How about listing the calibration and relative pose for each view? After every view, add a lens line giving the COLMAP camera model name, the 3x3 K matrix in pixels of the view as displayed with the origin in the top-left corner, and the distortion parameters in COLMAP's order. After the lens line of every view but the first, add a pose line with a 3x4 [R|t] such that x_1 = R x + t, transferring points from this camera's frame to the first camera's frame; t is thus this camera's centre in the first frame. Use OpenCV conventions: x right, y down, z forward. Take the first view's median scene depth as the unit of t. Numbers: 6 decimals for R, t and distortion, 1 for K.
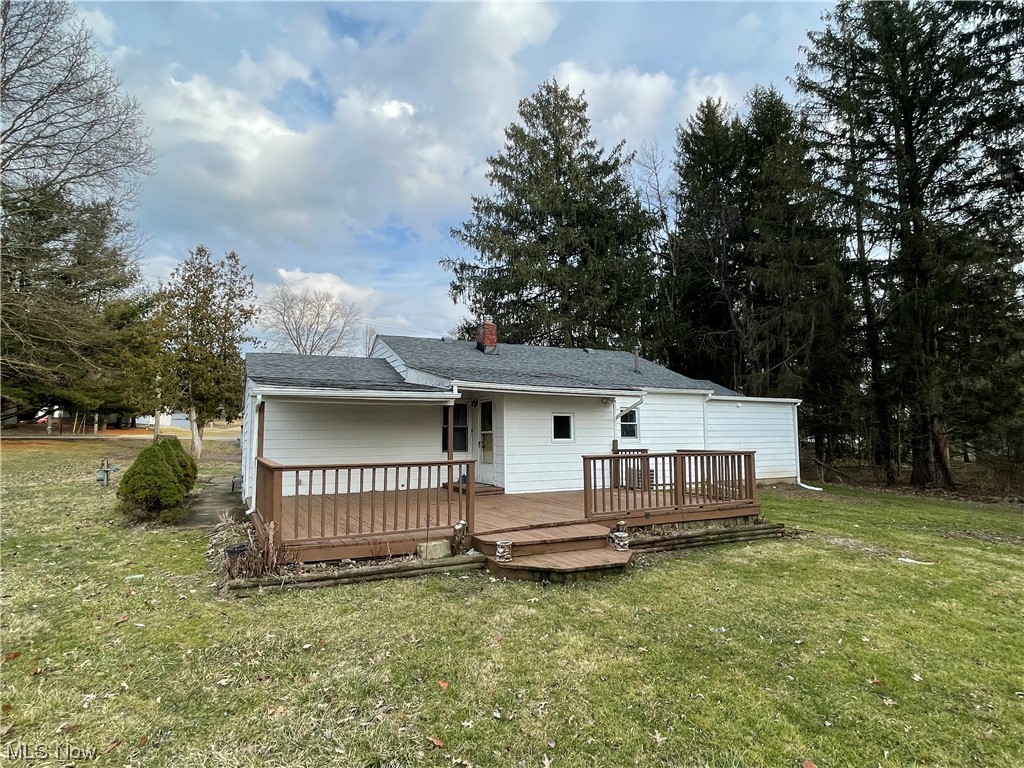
lens RADIAL K [[541.4, 0, 511.9], [0, 541.4, 390.2], [0, 0, 1]] dist [0.001352, 0.000000]
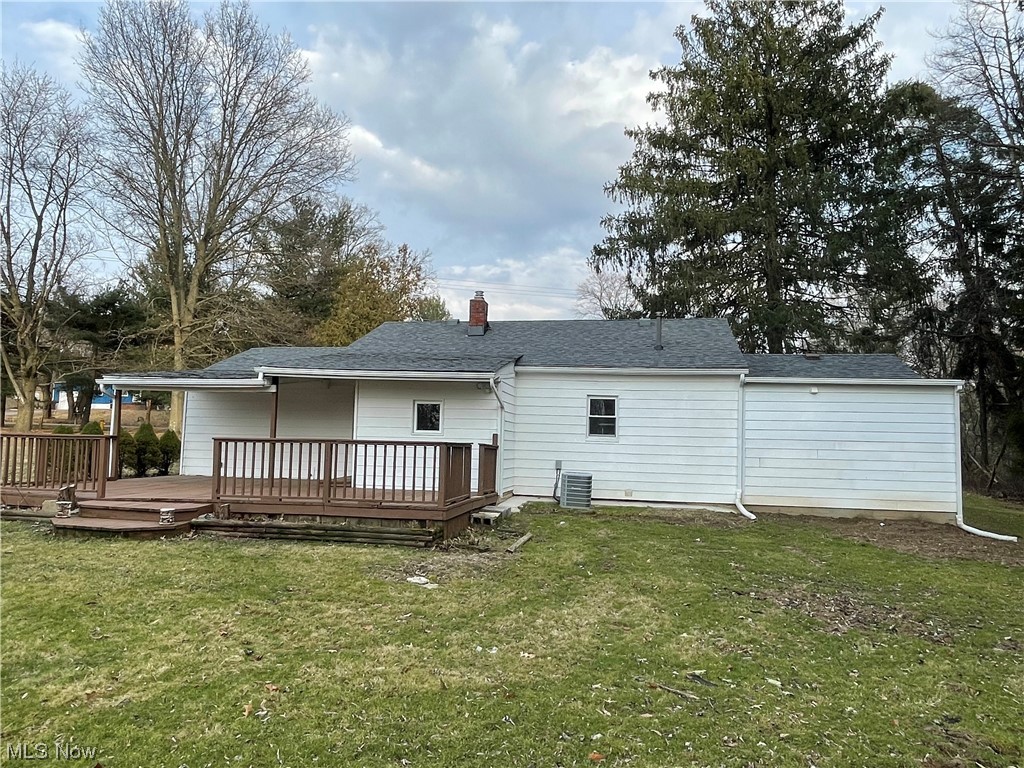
lens RADIAL K [[711.5, 0, 512.4], [0, 711.5, 380.3], [0, 0, 1]] dist [-0.033417, -0.002502]
pose [[0.817476, -0.025845, -0.575382, 0.688346], [0.019569, 0.999662, -0.017100, 0.025169], [0.575630, 0.002719, 0.817706, 0.123502]]
